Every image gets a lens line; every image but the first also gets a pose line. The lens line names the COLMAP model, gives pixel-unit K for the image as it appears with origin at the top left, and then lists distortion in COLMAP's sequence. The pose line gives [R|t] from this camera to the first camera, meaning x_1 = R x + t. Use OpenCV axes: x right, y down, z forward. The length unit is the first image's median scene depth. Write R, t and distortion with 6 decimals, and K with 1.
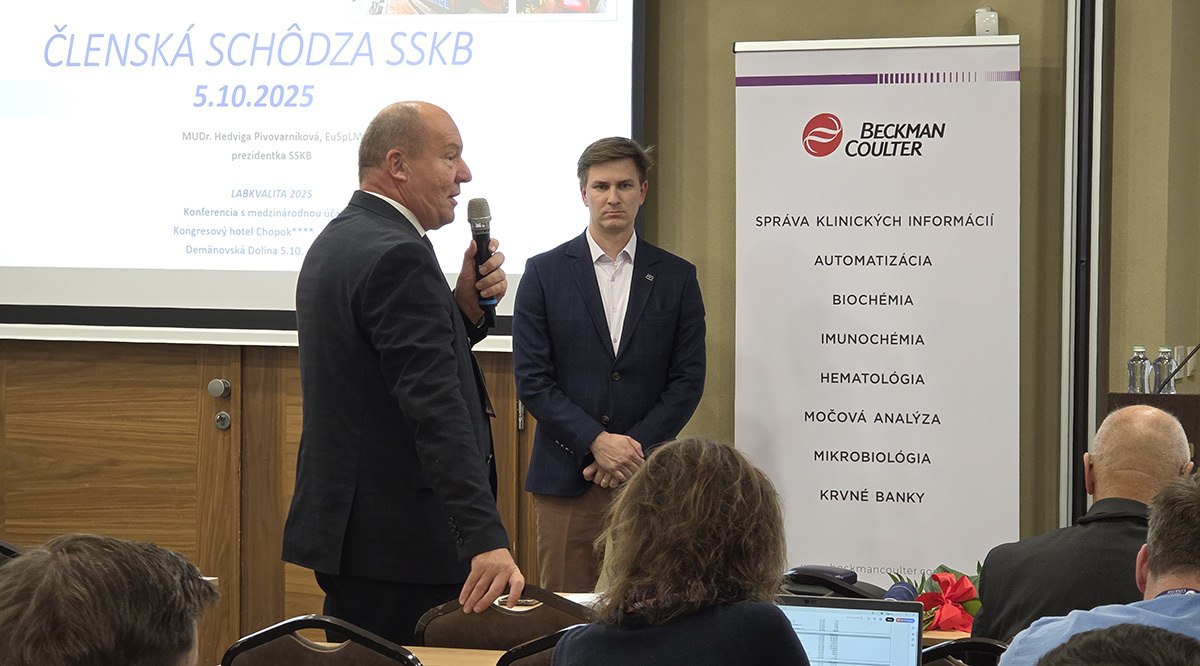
lens RADIAL K [[4107.7, 0, 597.5], [0, 4107.7, 334.1], [0, 0, 1]] dist [0.381008, 0.000000]
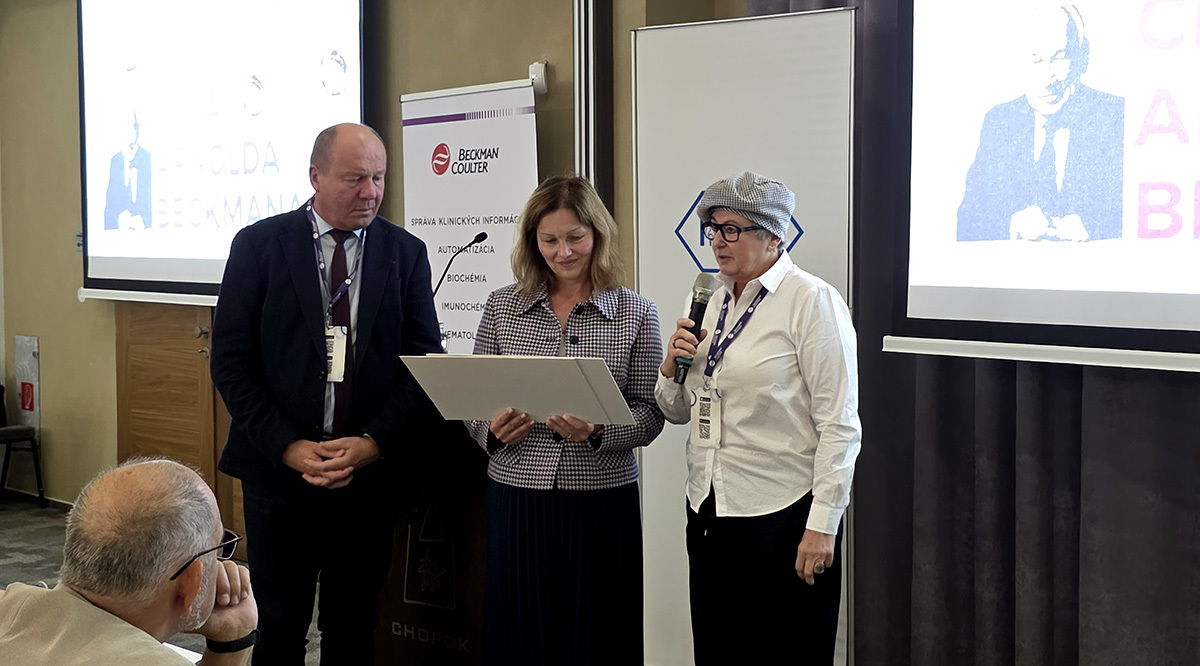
lens RADIAL K [[1681.9, 0, 546.2], [0, 1681.9, 298.5], [0, 0, 1]] dist [0.122781, 0.000000]
pose [[0.912284, 0.000450, -0.409558, 0.321059], [0.007195, 0.999827, 0.017125, -0.010974], [0.409495, -0.018570, 0.912123, 0.499601]]
